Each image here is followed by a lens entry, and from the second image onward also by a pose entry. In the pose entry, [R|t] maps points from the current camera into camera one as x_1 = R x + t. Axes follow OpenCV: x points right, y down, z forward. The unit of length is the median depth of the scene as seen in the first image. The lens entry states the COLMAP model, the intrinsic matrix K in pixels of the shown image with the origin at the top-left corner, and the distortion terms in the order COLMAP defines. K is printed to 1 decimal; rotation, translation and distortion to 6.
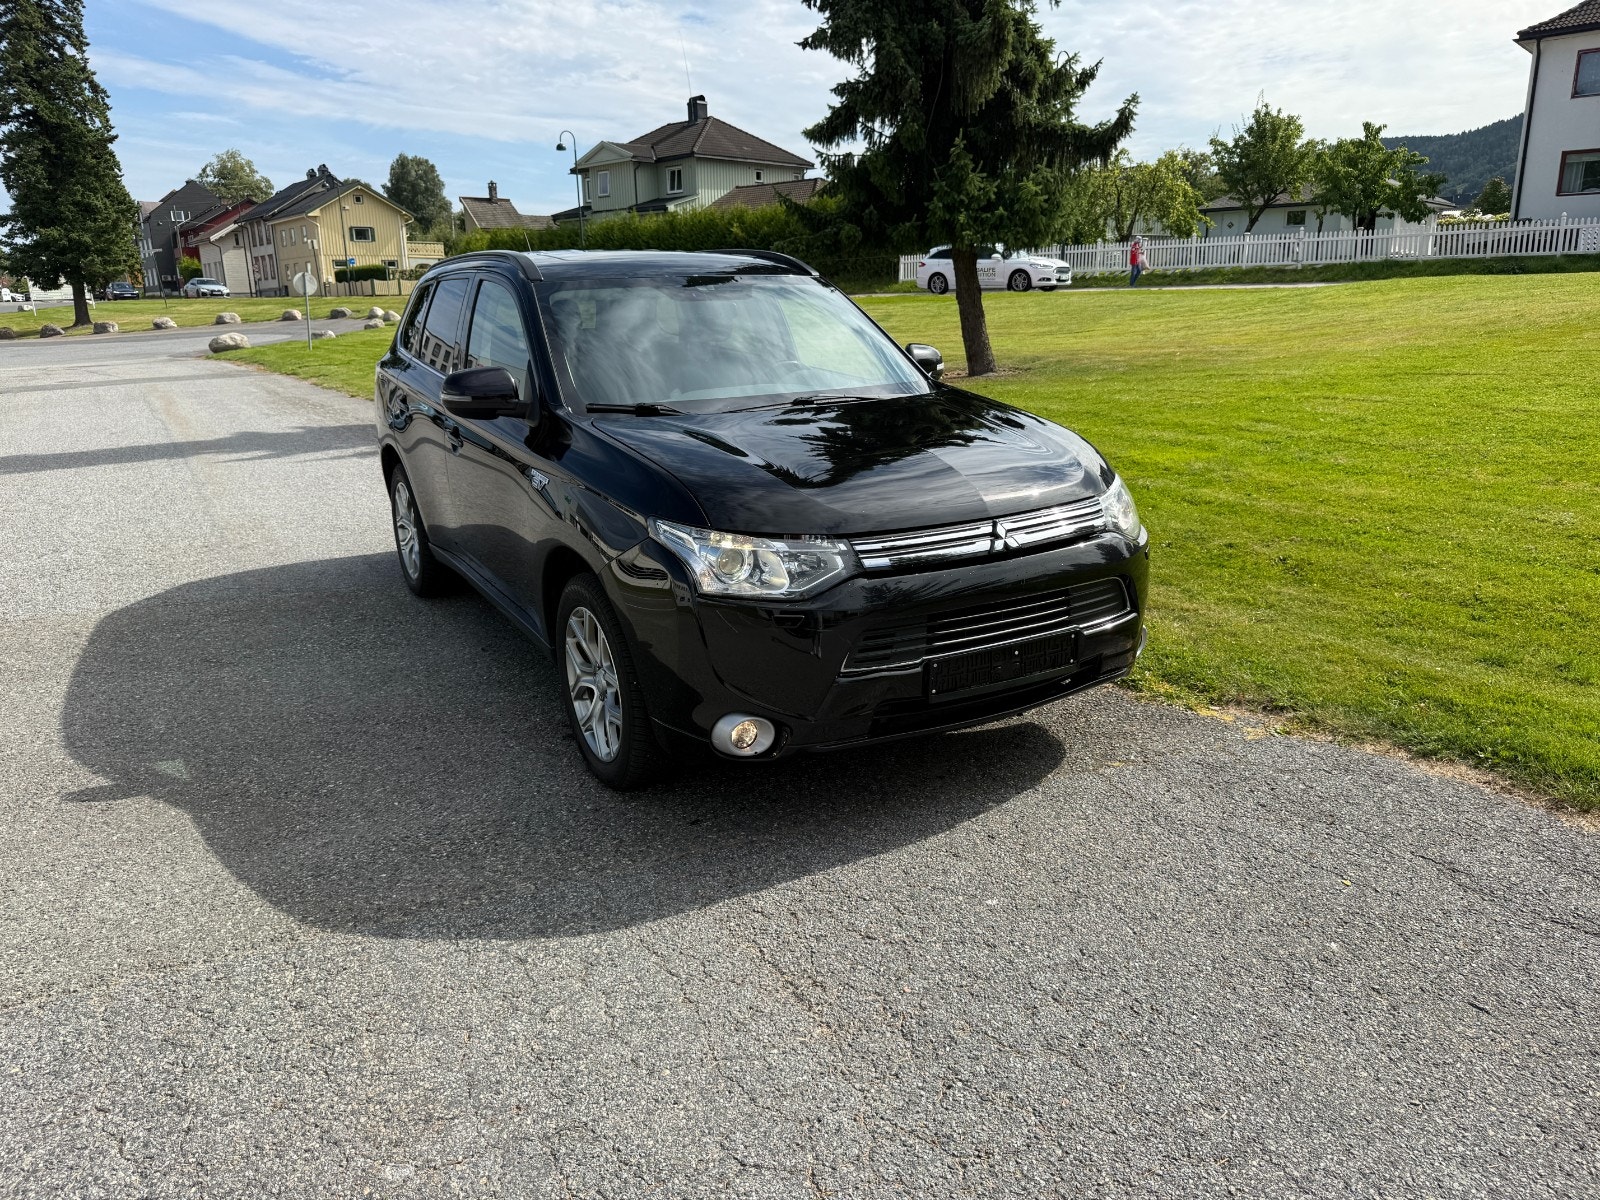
lens RADIAL K [[1136.2, 0, 791.3], [0, 1136.2, 603.0], [0, 0, 1]] dist [0.000758, -0.005176]
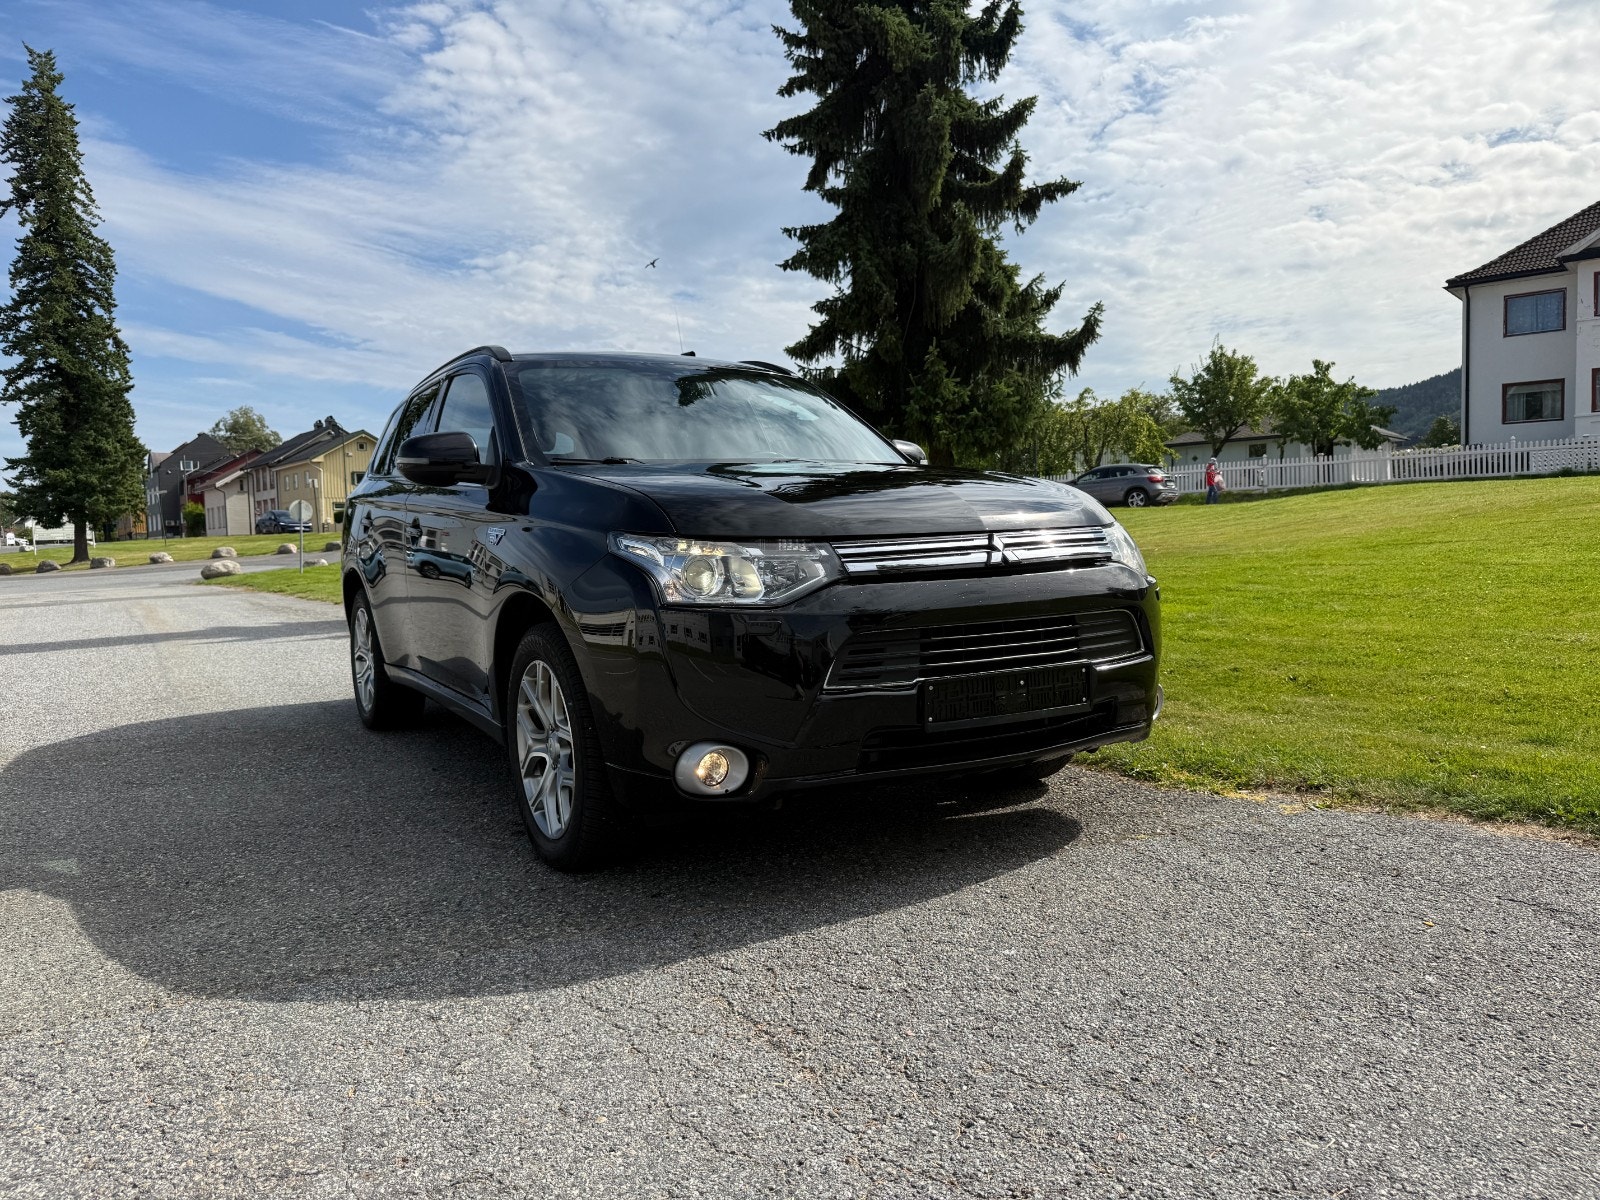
lens RADIAL K [[1136.2, 0, 791.3], [0, 1136.2, 603.0], [0, 0, 1]] dist [0.000758, -0.005176]
pose [[0.999895, -0.008312, 0.011899, 0.006970], [0.010583, 0.978545, -0.205761, 0.133286], [-0.009933, 0.205865, 0.978530, 0.098556]]
